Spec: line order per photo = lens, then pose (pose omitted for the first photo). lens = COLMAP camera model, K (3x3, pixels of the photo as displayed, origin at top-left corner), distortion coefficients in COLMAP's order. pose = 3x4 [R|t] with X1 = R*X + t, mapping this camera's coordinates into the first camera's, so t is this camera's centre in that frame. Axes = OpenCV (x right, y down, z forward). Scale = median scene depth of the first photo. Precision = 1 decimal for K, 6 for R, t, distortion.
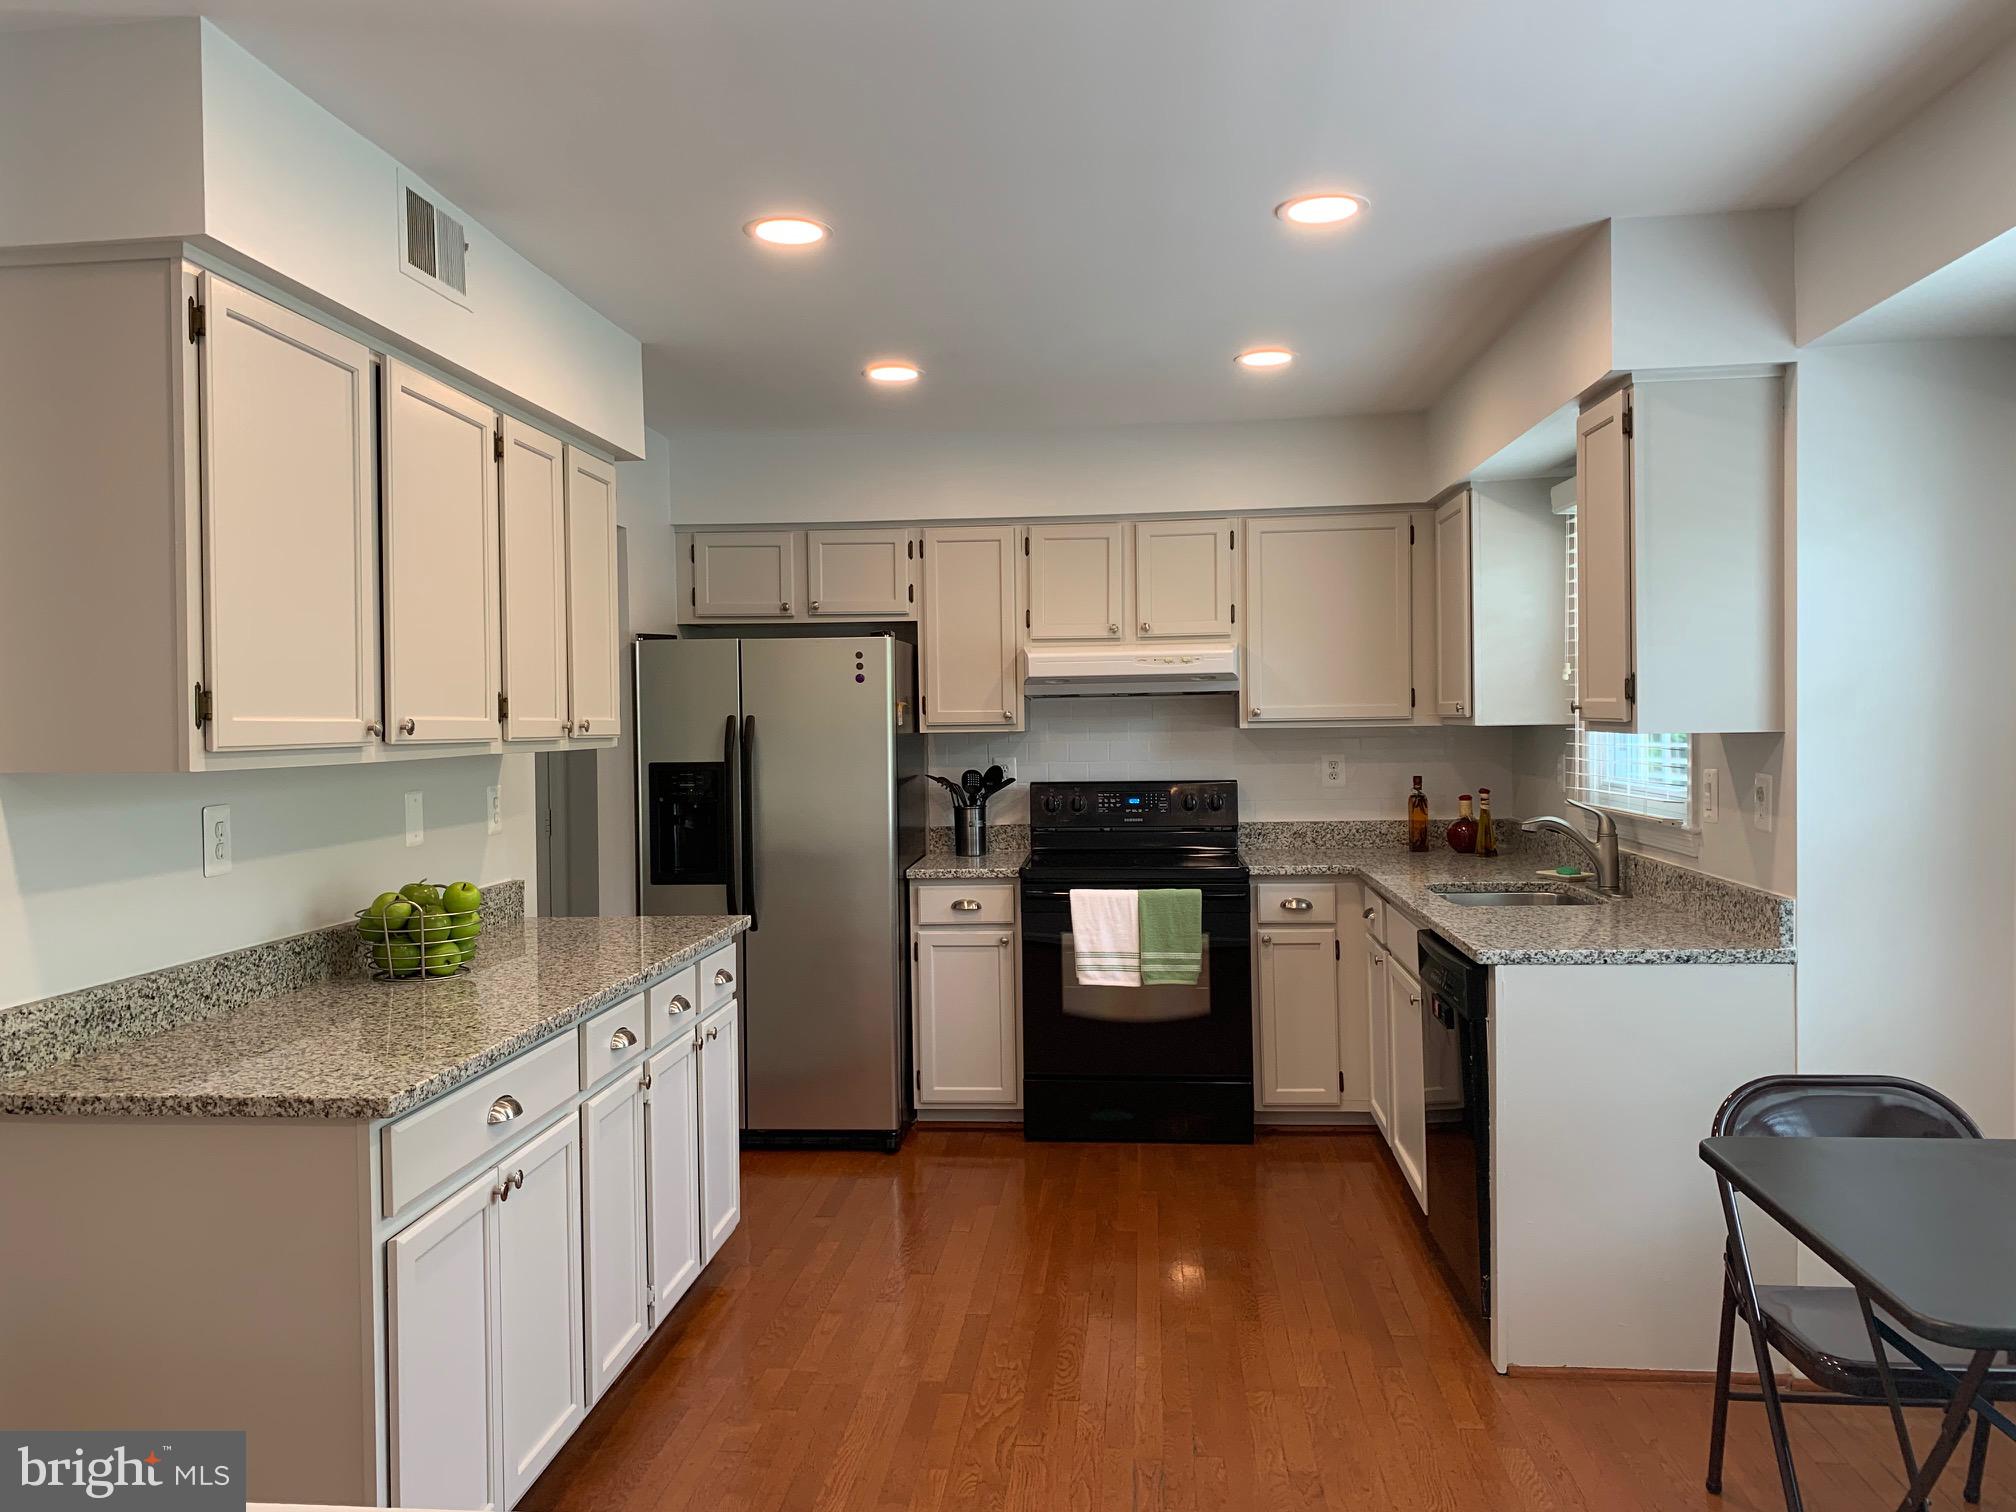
lens RADIAL K [[1523.8, 0, 997.5], [0, 1523.8, 750.3], [0, 0, 1]] dist [0.124740, -0.238580]
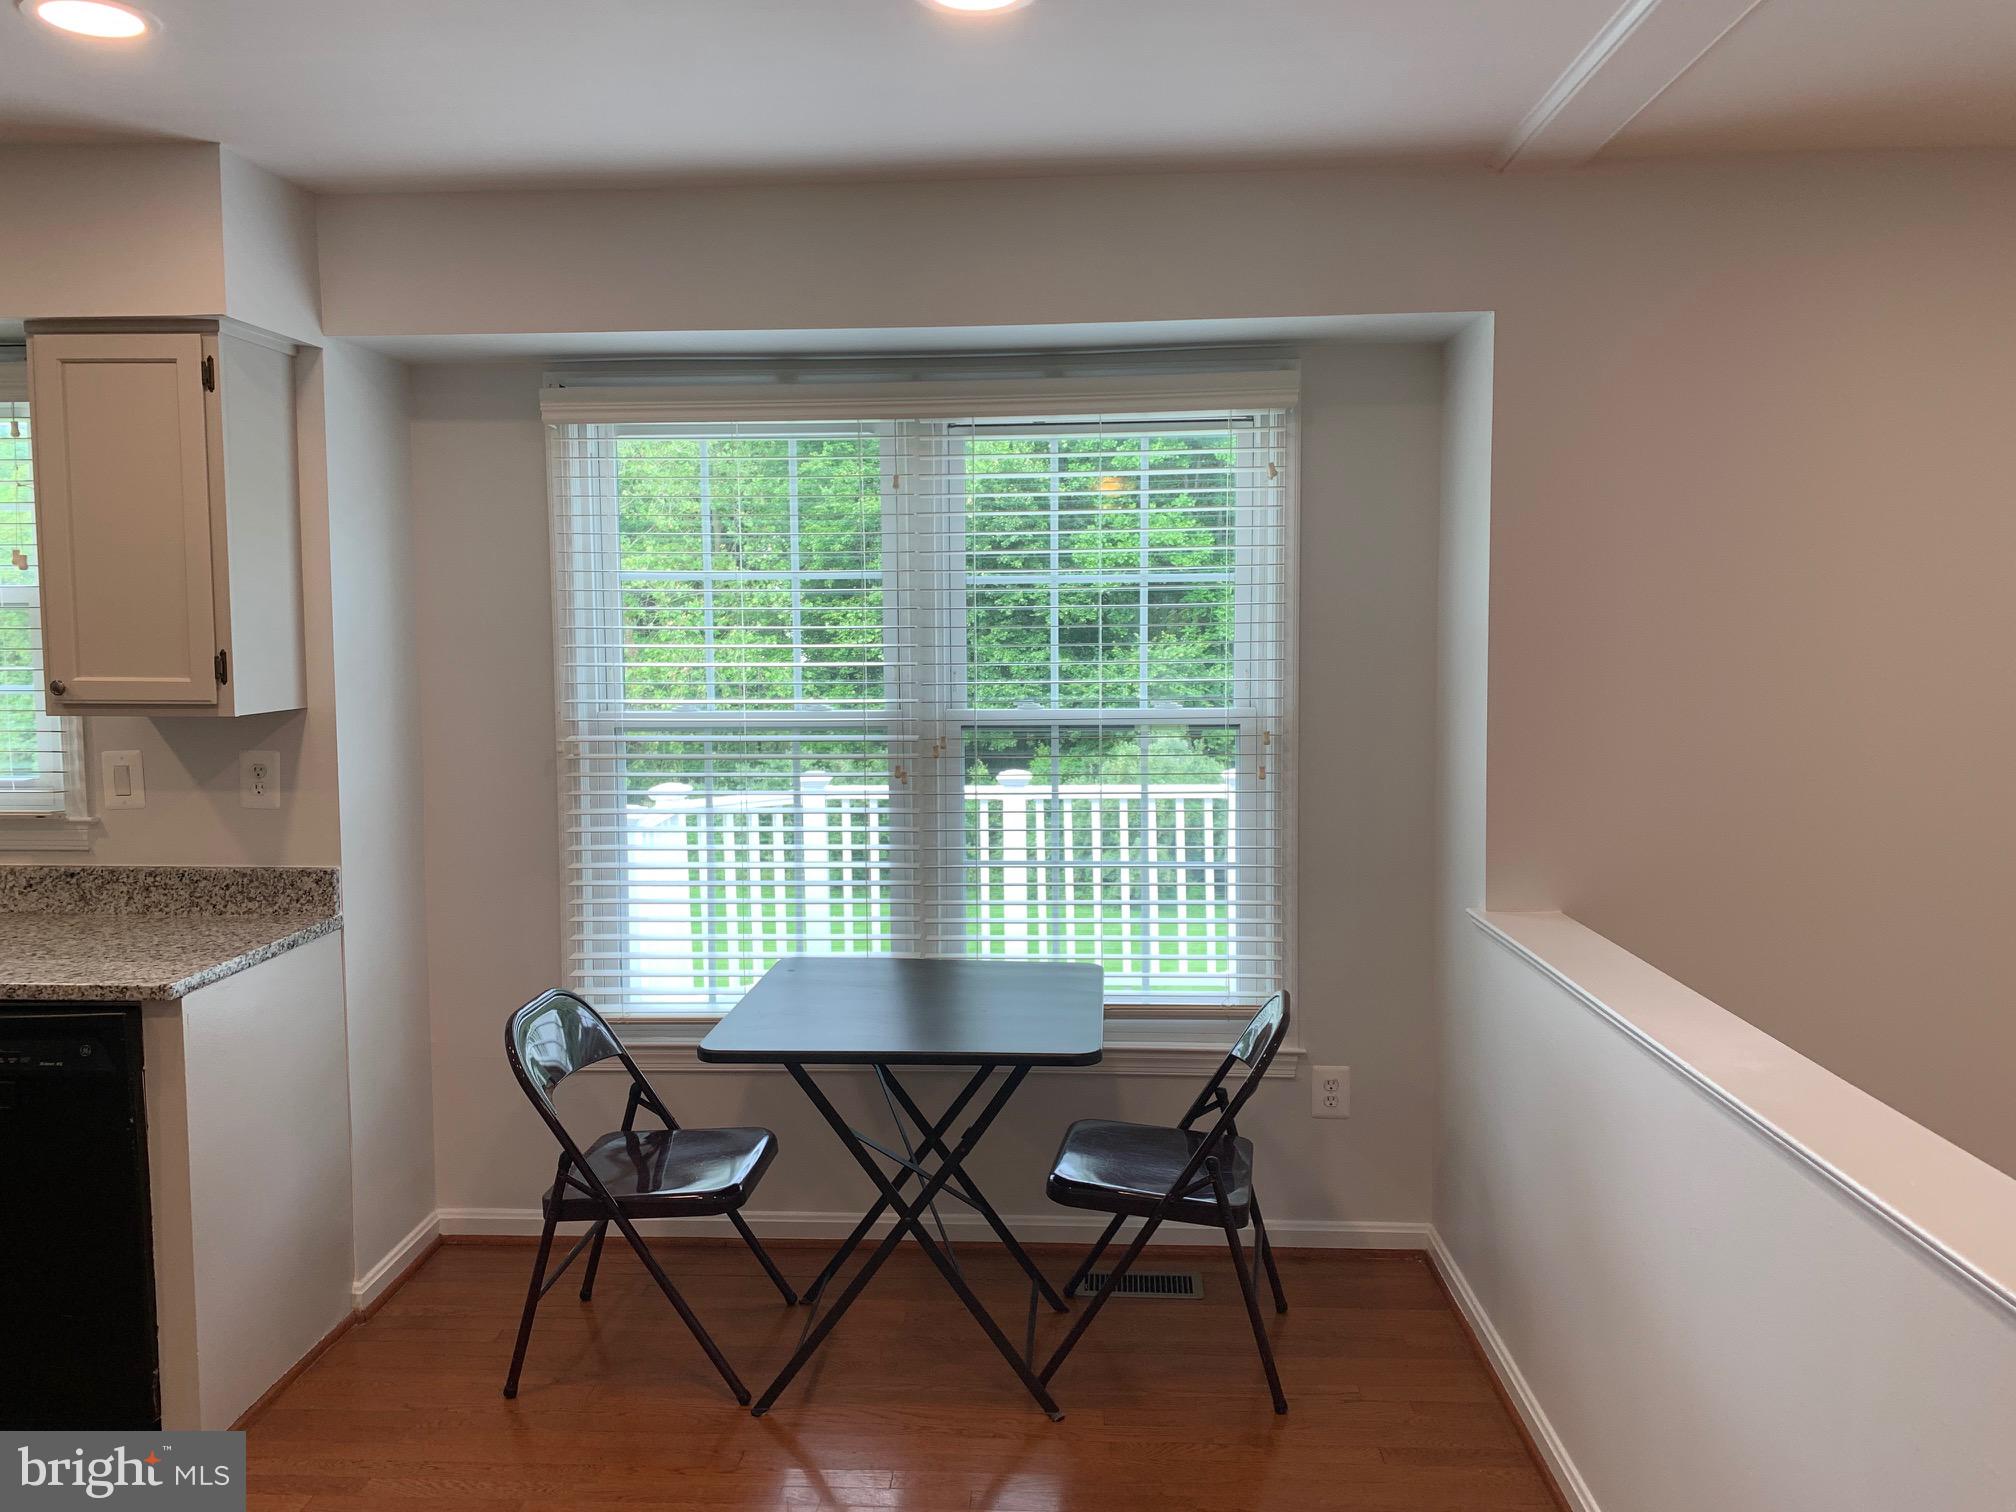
lens RADIAL K [[1522.7, 0, 988.9], [0, 1522.7, 746.0], [0, 0, 1]] dist [0.012641, -0.009896]
pose [[-0.033976, -0.065098, 0.997300, -0.329053], [0.026302, 0.997473, 0.066006, -0.026378], [-0.999076, 0.028474, -0.032178, 0.372144]]
